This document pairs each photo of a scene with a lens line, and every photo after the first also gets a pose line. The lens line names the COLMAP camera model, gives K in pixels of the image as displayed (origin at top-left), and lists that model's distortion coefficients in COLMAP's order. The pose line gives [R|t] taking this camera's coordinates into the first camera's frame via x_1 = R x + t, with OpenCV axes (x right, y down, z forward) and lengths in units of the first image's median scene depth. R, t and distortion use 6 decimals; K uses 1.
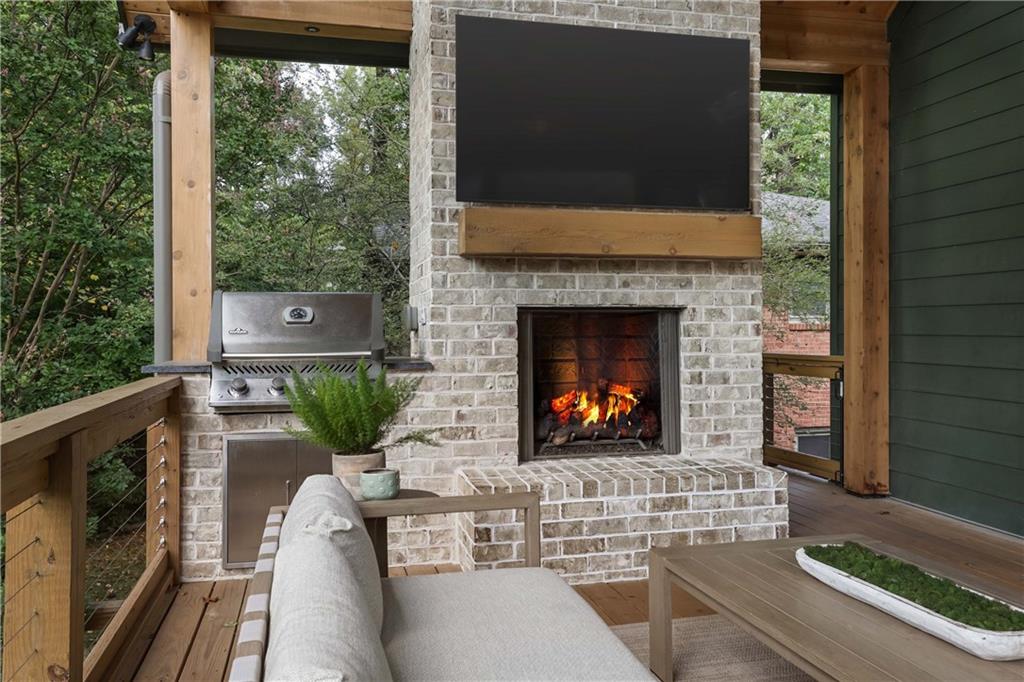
lens RADIAL K [[799.7, 0, 510.5], [0, 799.7, 337.3], [0, 0, 1]] dist [0.034219, 0.017527]
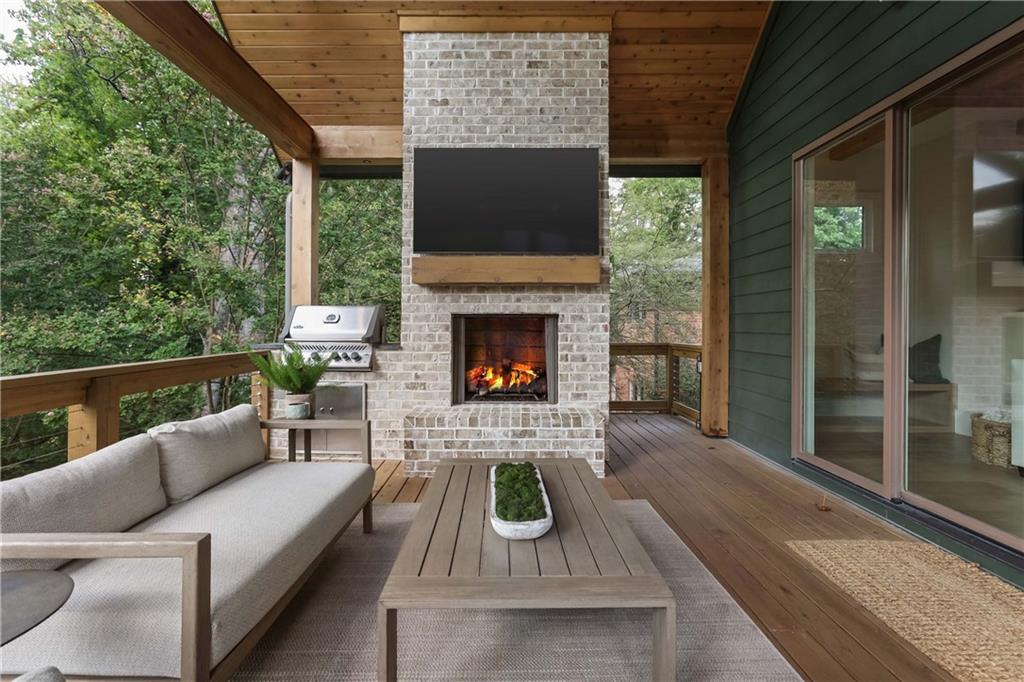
lens RADIAL K [[467.6, 0, 511.3], [0, 467.6, 330.7], [0, 0, 1]] dist [-0.005981, 0.006278]
pose [[0.971264, 0.009354, -0.237820, 0.358208], [-0.009393, 0.999955, 0.000970, -0.003808], [0.237819, 0.001291, 0.971309, 0.055312]]
